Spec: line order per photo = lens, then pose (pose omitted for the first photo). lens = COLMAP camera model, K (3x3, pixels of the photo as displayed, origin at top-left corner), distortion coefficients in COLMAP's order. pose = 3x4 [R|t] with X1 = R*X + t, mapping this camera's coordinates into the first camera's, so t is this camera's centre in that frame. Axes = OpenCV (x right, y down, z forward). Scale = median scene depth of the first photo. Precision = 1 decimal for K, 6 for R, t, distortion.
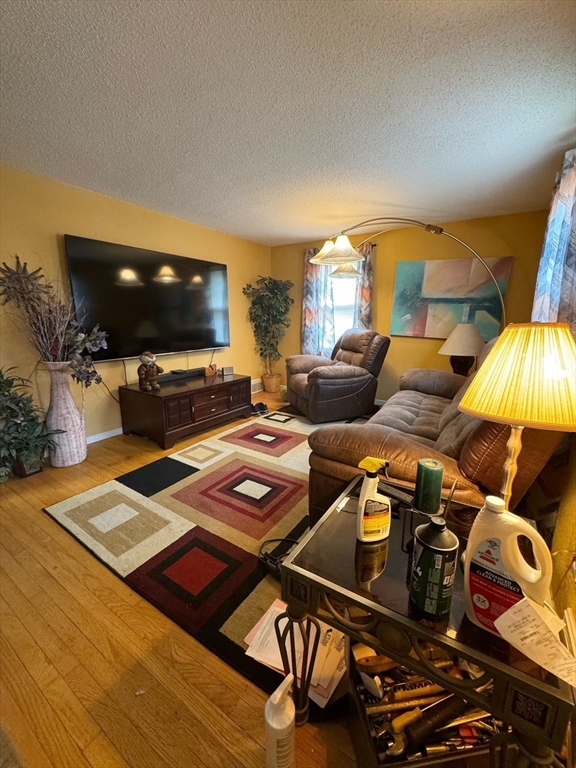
lens RADIAL K [[317.7, 0, 288.0], [0, 317.7, 384.0], [0, 0, 1]] dist [-0.000733, -0.000336]
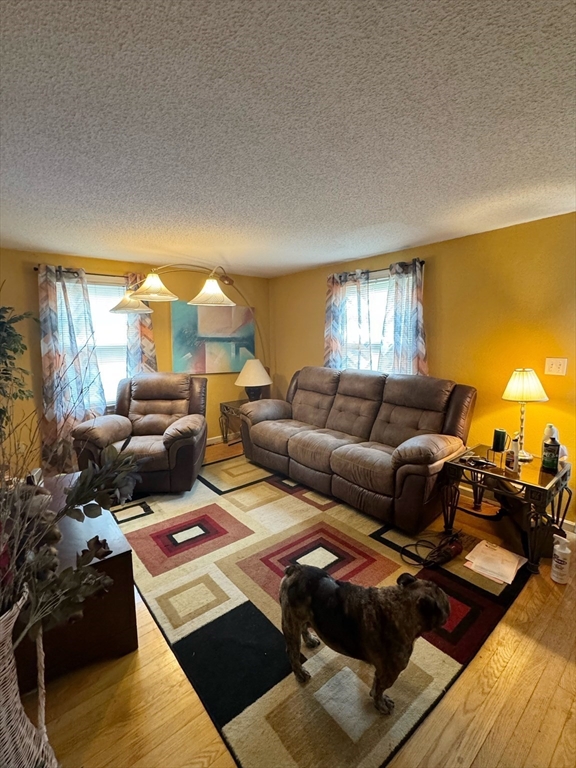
lens RADIAL K [[345.0, 0, 288.0], [0, 345.0, 384.0], [0, 0, 1]] dist [-0.000682, -0.000389]
pose [[0.300918, -0.149561, 0.941849, -0.719443], [0.214059, 0.973017, 0.086120, -0.192777], [-0.929315, 0.175697, 0.324813, 0.476109]]
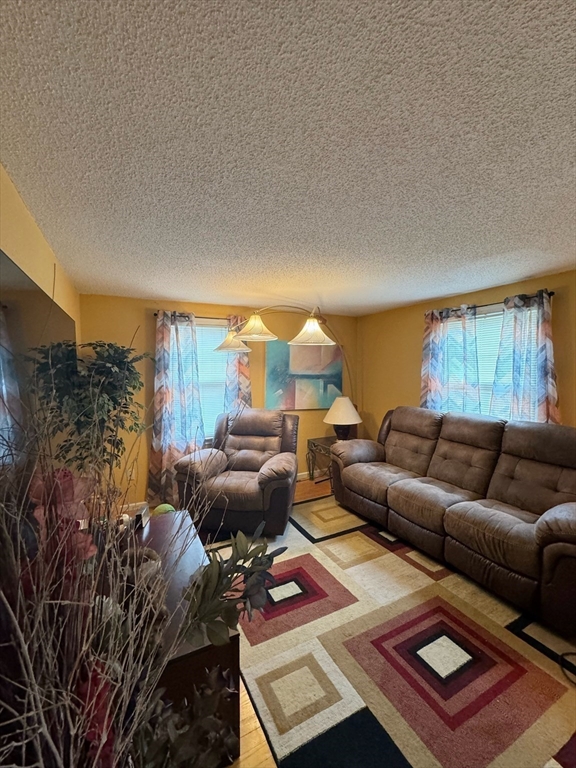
lens RADIAL K [[317.7, 0, 288.0], [0, 317.7, 384.0], [0, 0, 1]] dist [-0.000733, -0.000336]
pose [[0.493626, -0.056803, 0.867817, -0.644735], [0.194149, 0.979879, -0.046297, -0.234588], [-0.847726, 0.191339, 0.494722, 0.588688]]
